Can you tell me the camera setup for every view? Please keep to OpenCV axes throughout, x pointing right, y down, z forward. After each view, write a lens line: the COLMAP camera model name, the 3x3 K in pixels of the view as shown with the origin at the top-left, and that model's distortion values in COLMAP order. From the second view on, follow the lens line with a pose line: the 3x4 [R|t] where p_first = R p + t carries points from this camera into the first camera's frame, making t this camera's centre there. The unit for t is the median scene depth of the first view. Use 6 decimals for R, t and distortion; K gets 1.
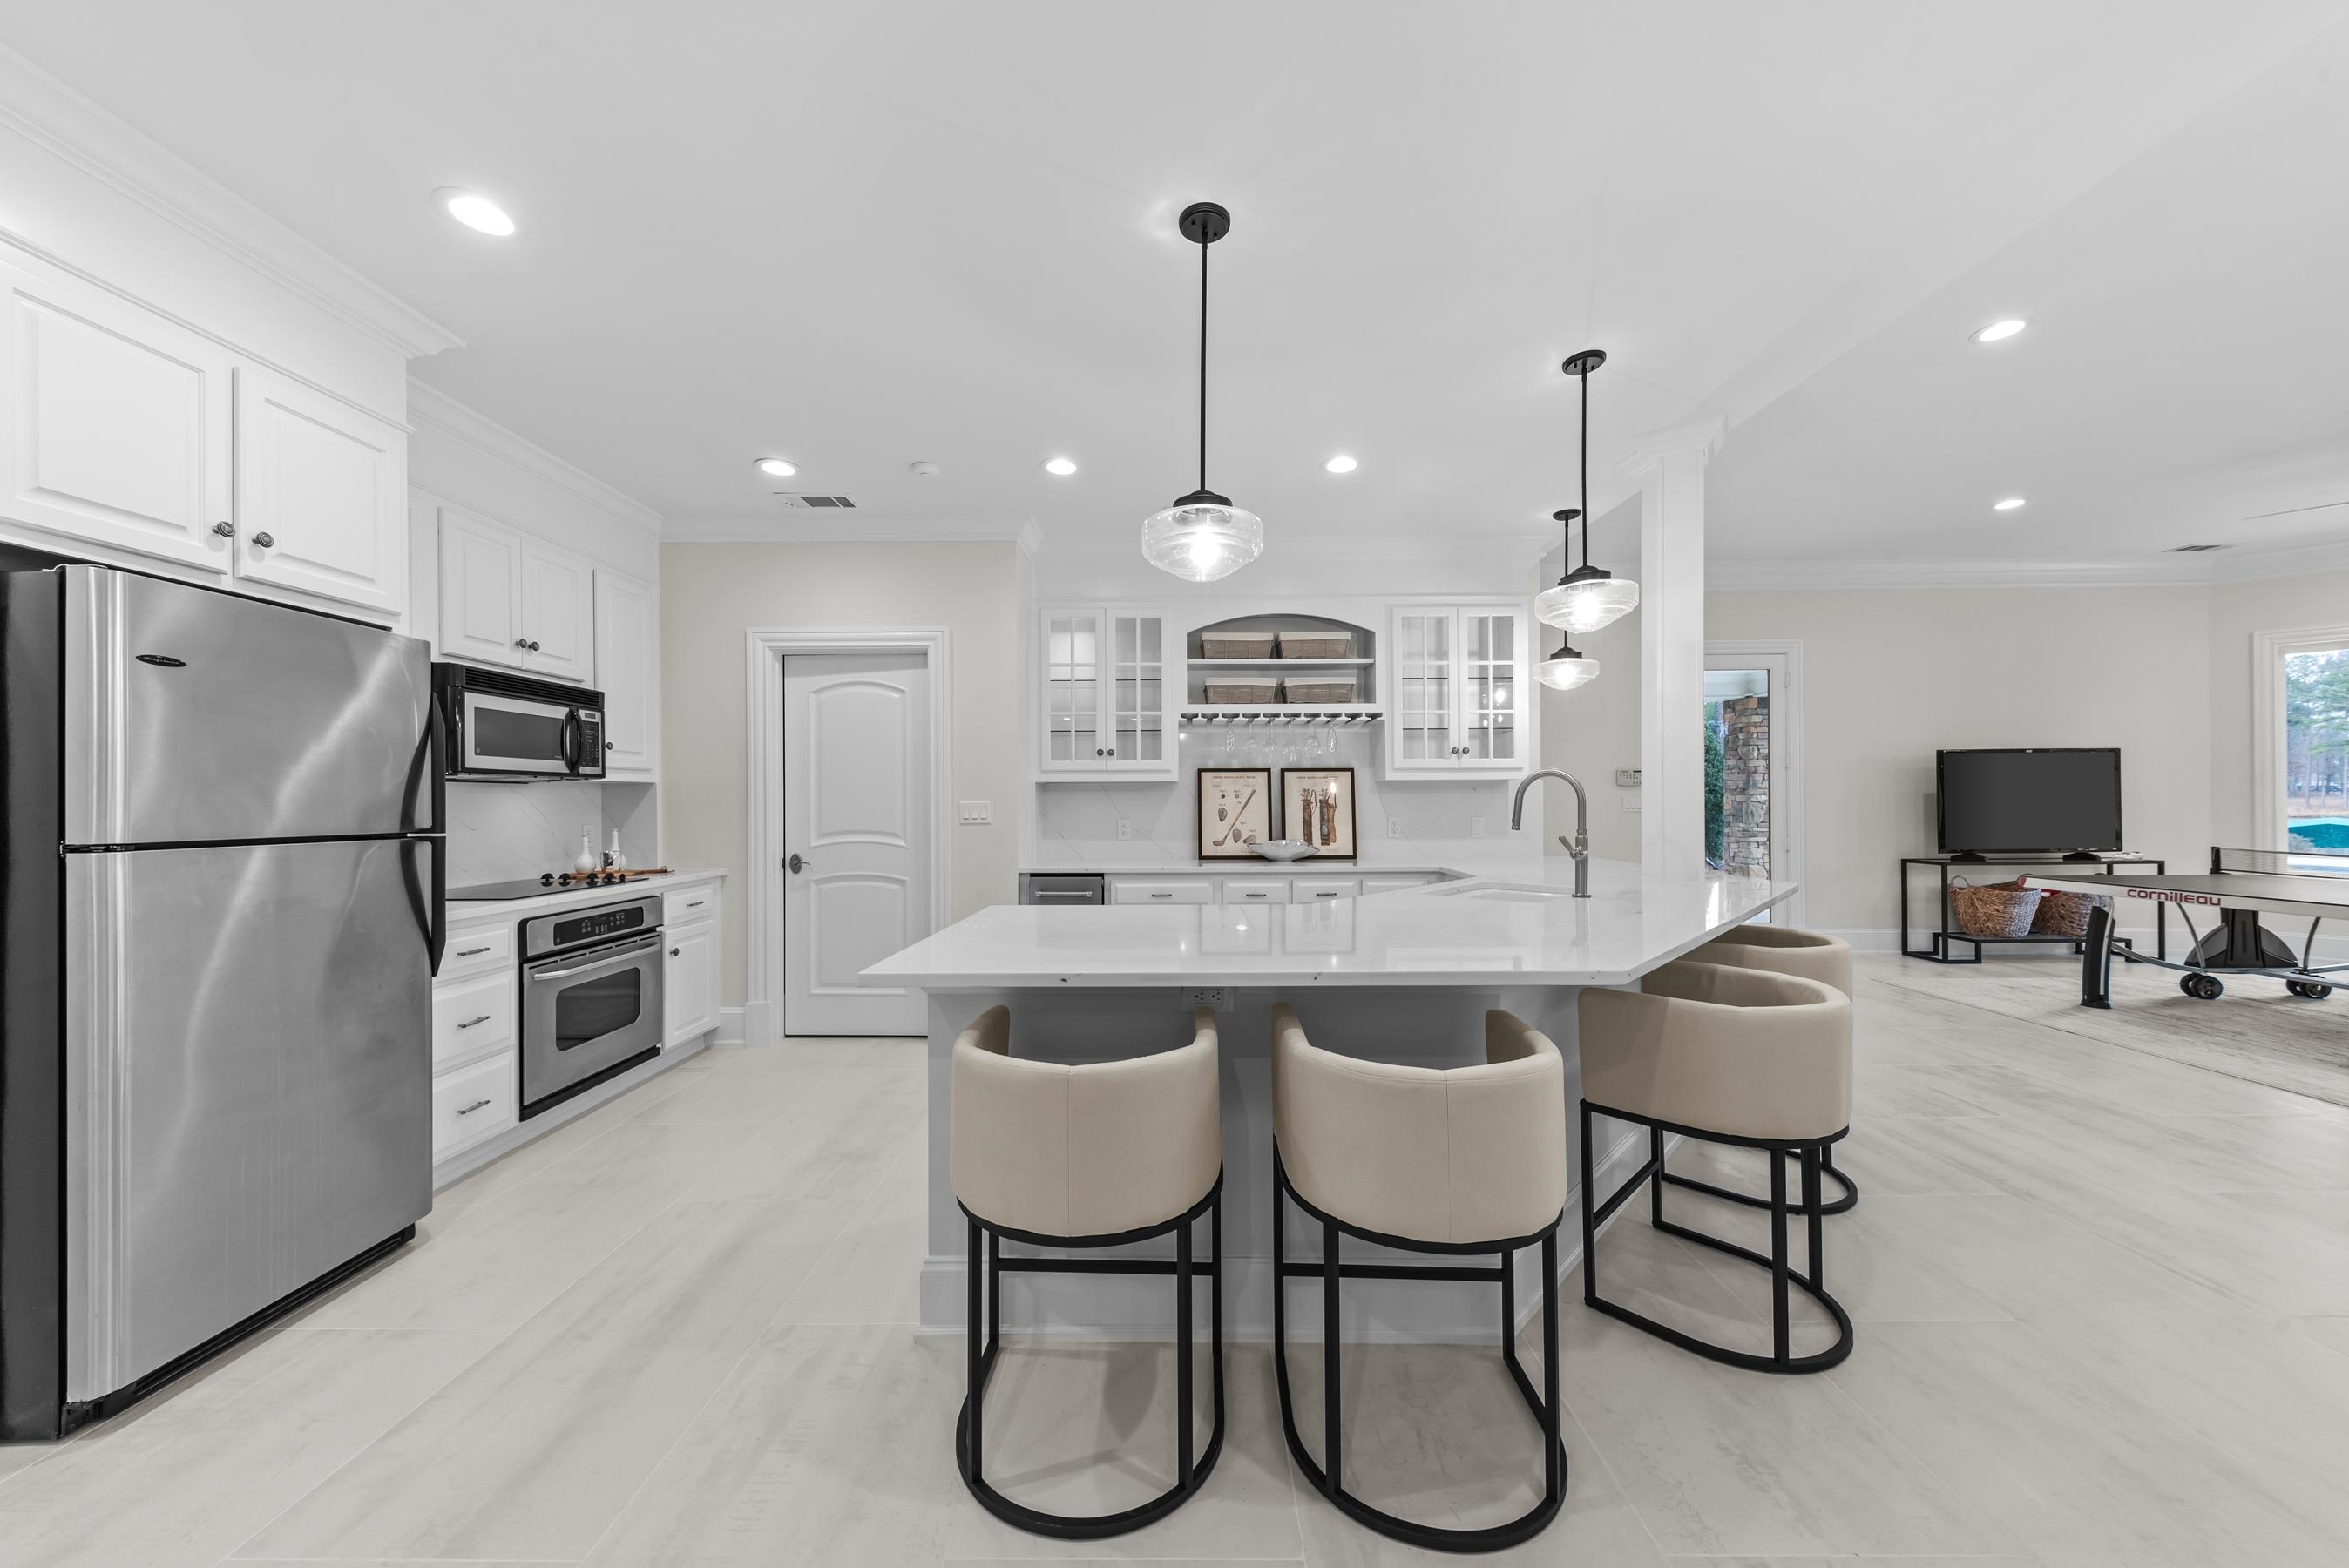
lens RADIAL K [[818.0, 0, 1182.4], [0, 818.0, 792.4], [0, 0, 1]] dist [0.006147, -0.002240]
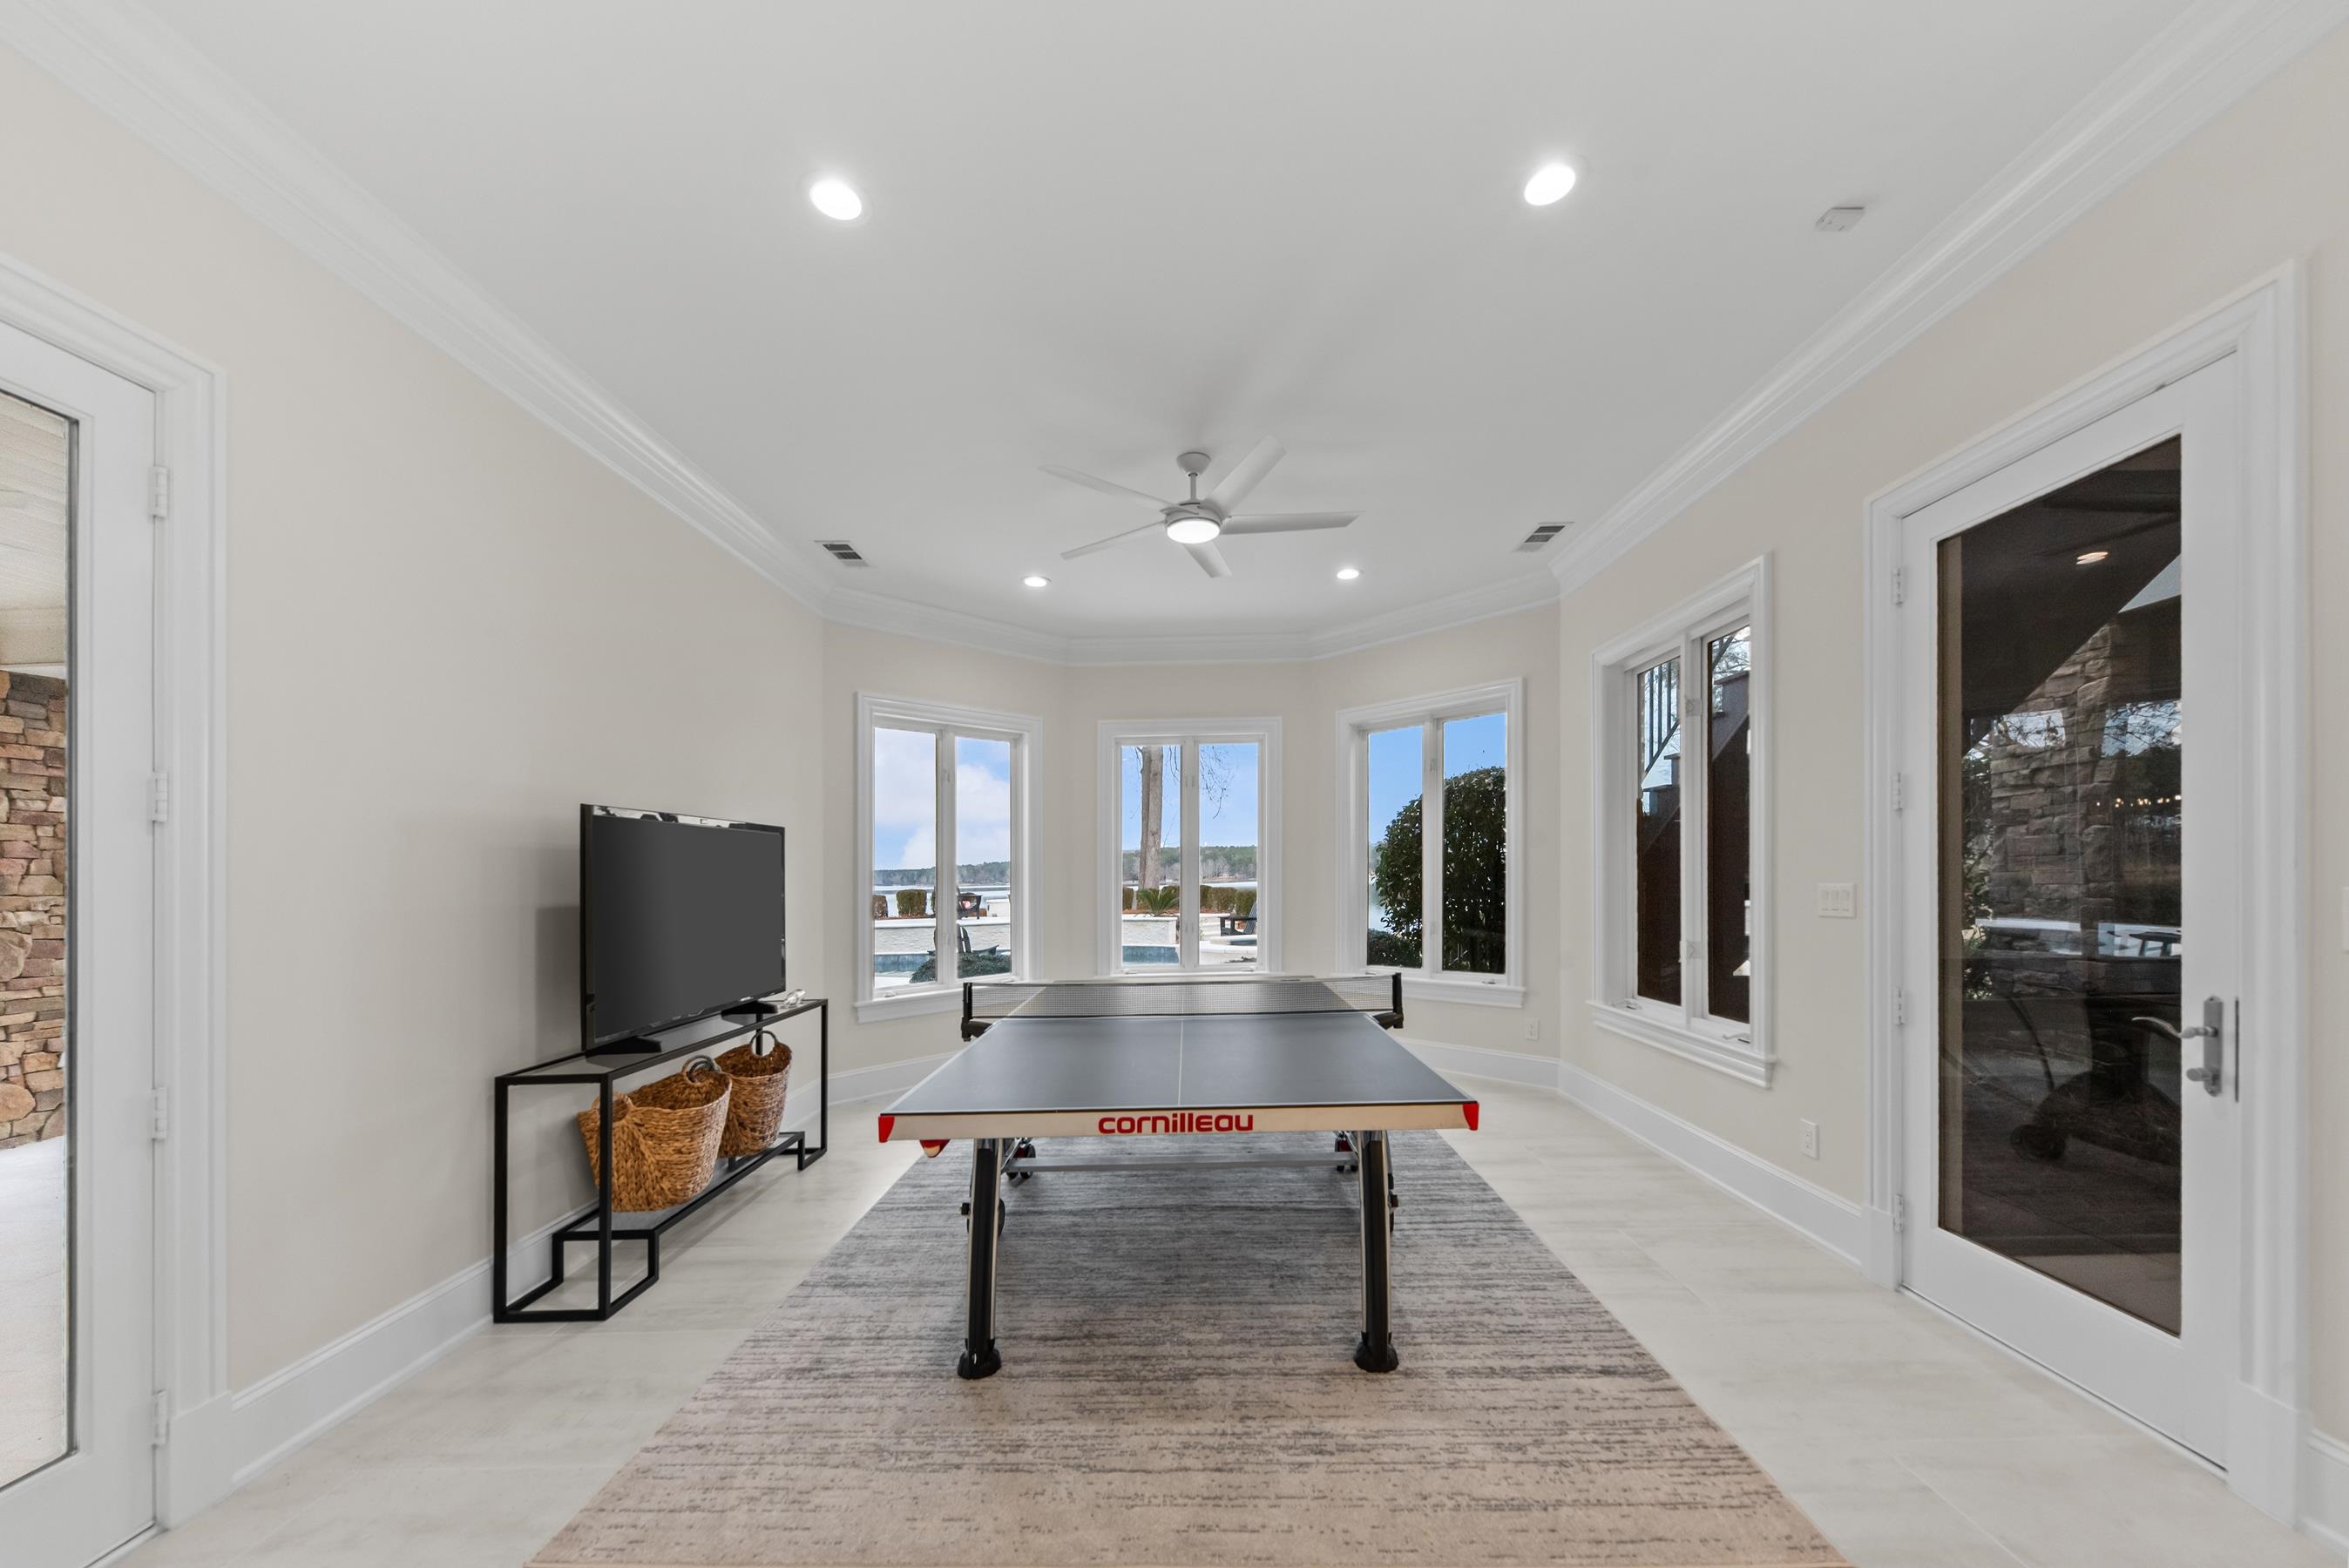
lens RADIAL K [[818.0, 0, 1141.8], [0, 818.0, 870.1], [0, 0, 1]] dist [0.006147, -0.002240]
pose [[0.029825, 0.012500, 0.999477, 0.688405], [0.012148, 0.999843, -0.012867, -0.013186], [-0.999481, 0.012525, 0.029668, 0.945854]]
